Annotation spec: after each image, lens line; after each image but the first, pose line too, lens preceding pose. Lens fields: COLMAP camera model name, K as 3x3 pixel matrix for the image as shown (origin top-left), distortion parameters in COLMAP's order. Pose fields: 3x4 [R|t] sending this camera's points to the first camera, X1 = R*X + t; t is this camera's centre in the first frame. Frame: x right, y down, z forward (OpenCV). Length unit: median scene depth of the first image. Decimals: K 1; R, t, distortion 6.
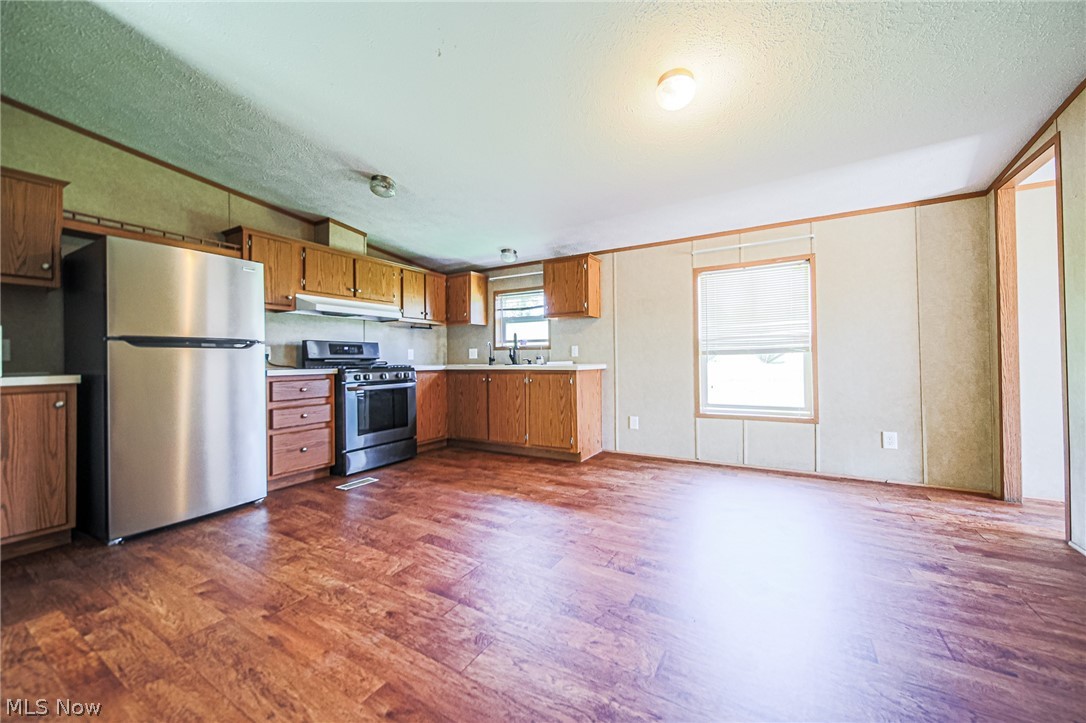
lens RADIAL K [[395.7, 0, 546.7], [0, 395.7, 356.3], [0, 0, 1]] dist [-0.001194, -0.000312]
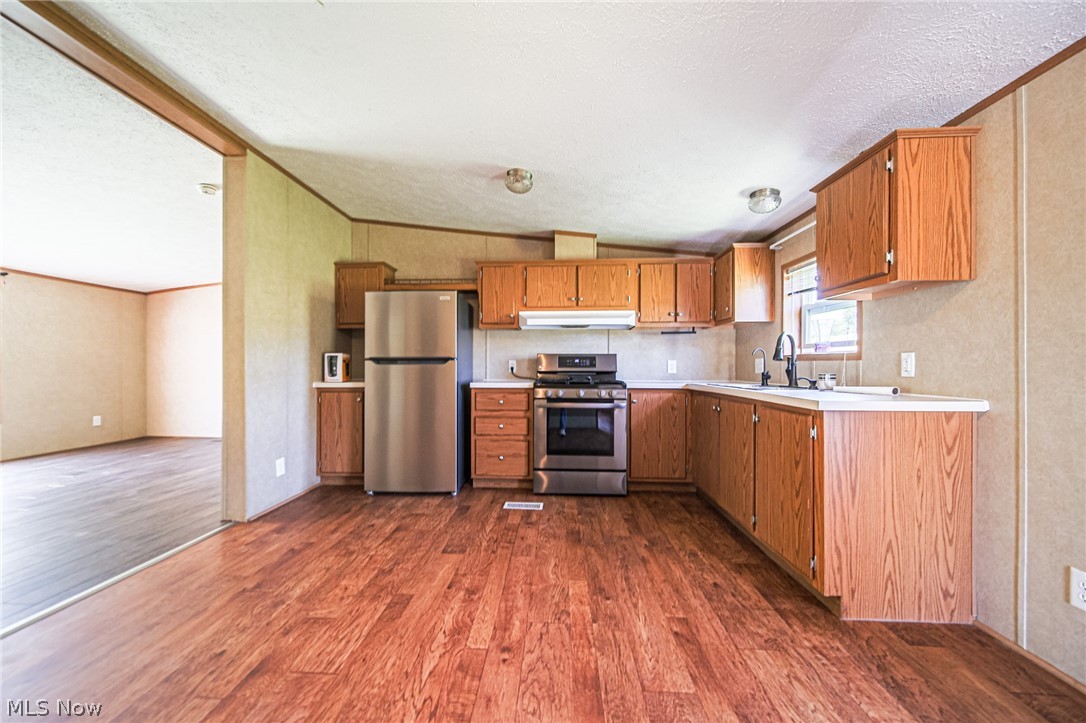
lens RADIAL K [[395.7, 0, 541.3], [0, 395.7, 366.7], [0, 0, 1]] dist [-0.001194, -0.000312]
pose [[0.460826, 0.010792, -0.887425, 0.362948], [0.001936, 0.999911, 0.013166, -0.022671], [0.887489, -0.007786, 0.460764, 0.573205]]
